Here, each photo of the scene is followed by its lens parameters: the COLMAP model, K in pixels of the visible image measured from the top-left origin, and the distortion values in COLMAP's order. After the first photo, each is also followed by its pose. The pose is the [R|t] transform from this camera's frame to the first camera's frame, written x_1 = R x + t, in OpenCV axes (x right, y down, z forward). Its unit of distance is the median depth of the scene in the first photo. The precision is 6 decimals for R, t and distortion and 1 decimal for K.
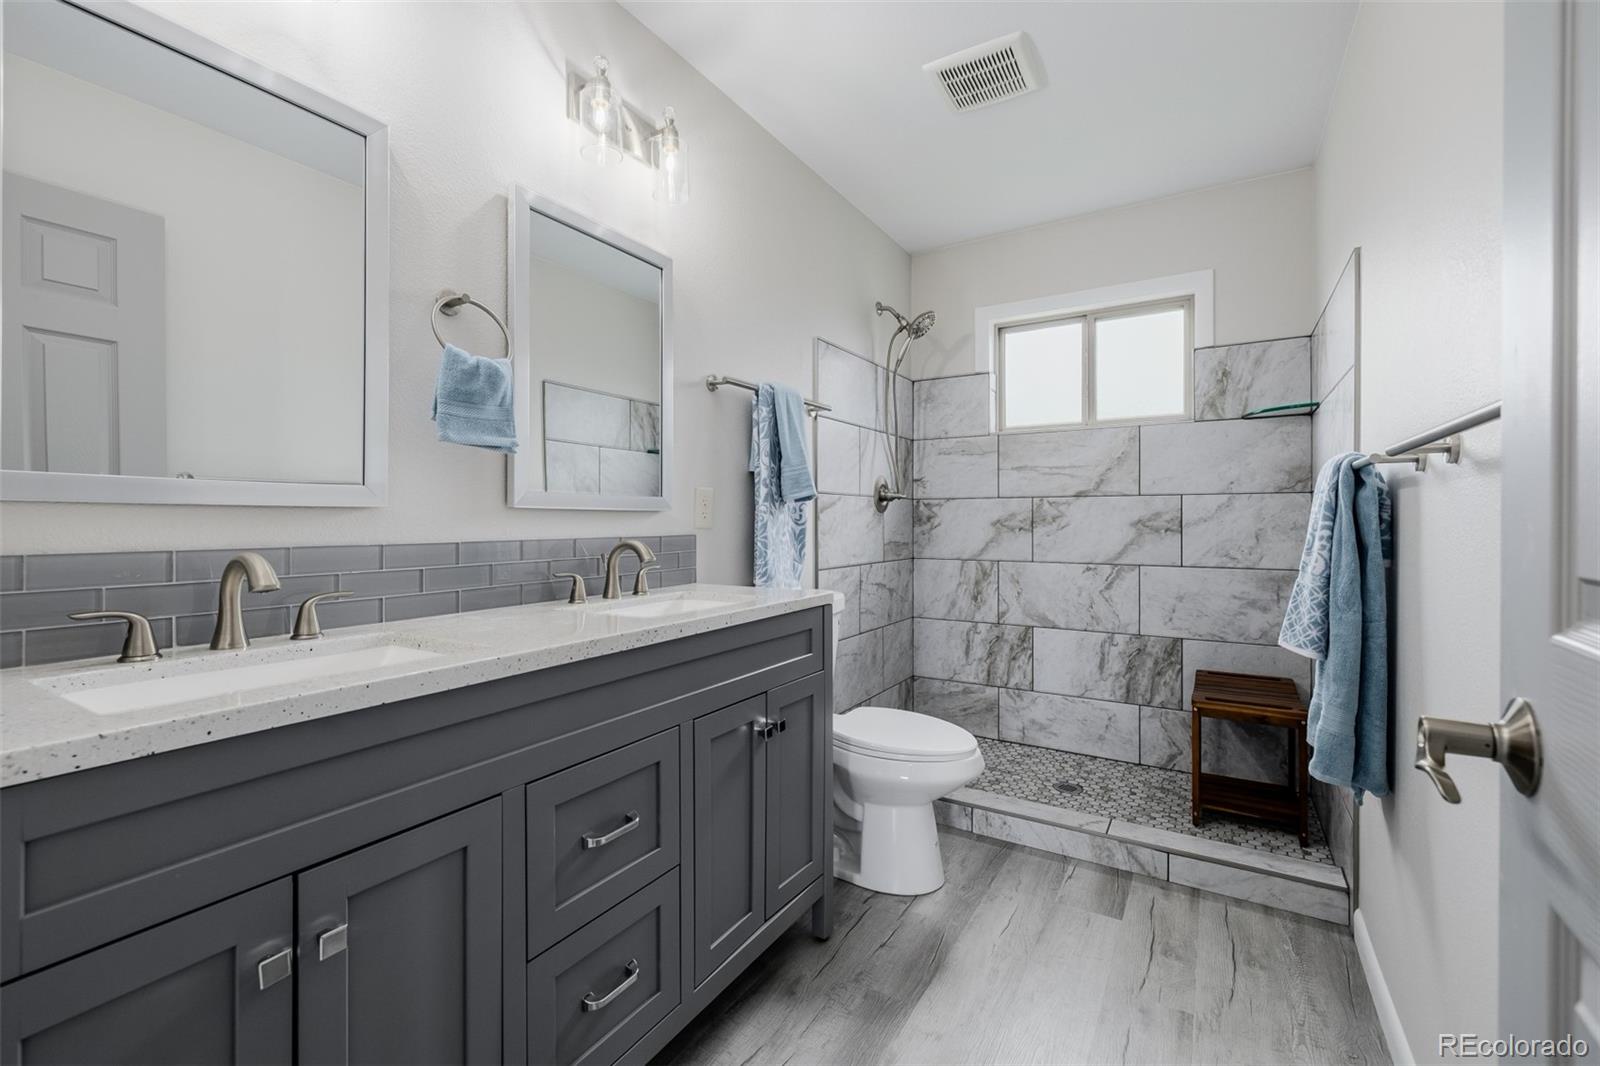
lens RADIAL K [[669.1, 0, 802.3], [0, 669.1, 518.6], [0, 0, 1]] dist [0.001564, -0.000505]
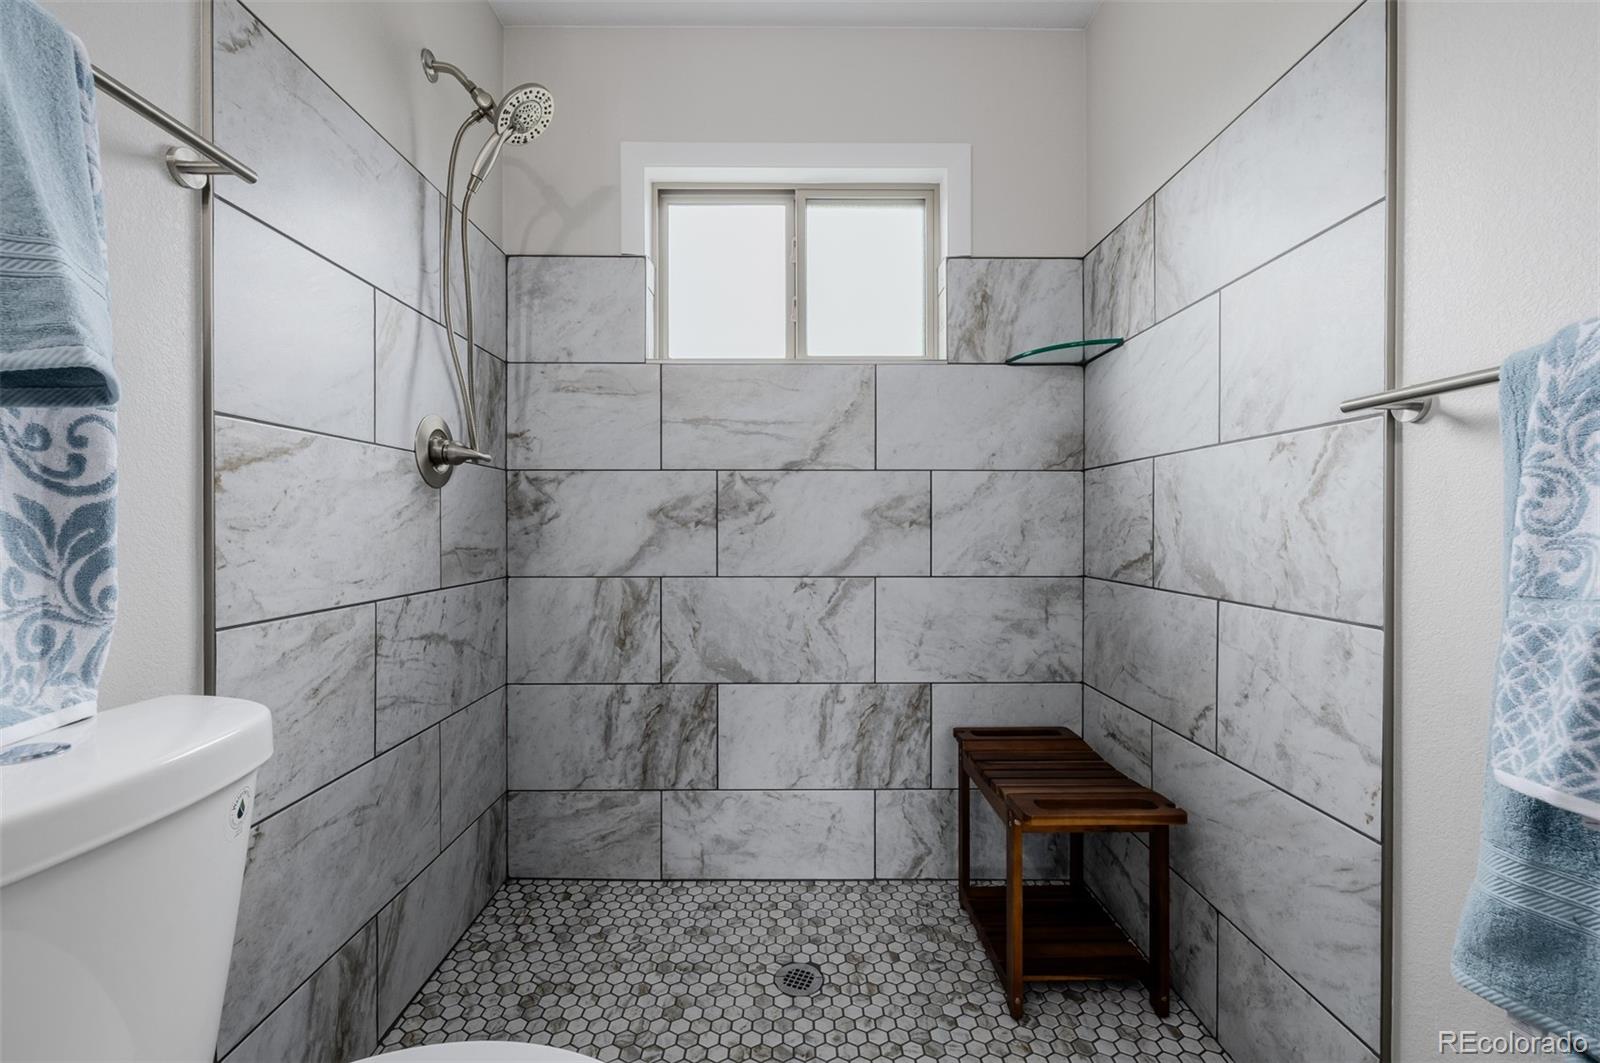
lens RADIAL K [[669.1, 0, 791.5], [0, 669.1, 527.1], [0, 0, 1]] dist [0.001564, -0.000505]
pose [[0.847606, -0.000602, 0.530625, 0.084460], [-0.001395, 0.999993, 0.003363, 0.018640], [-0.530624, -0.003591, 0.847600, 0.479138]]
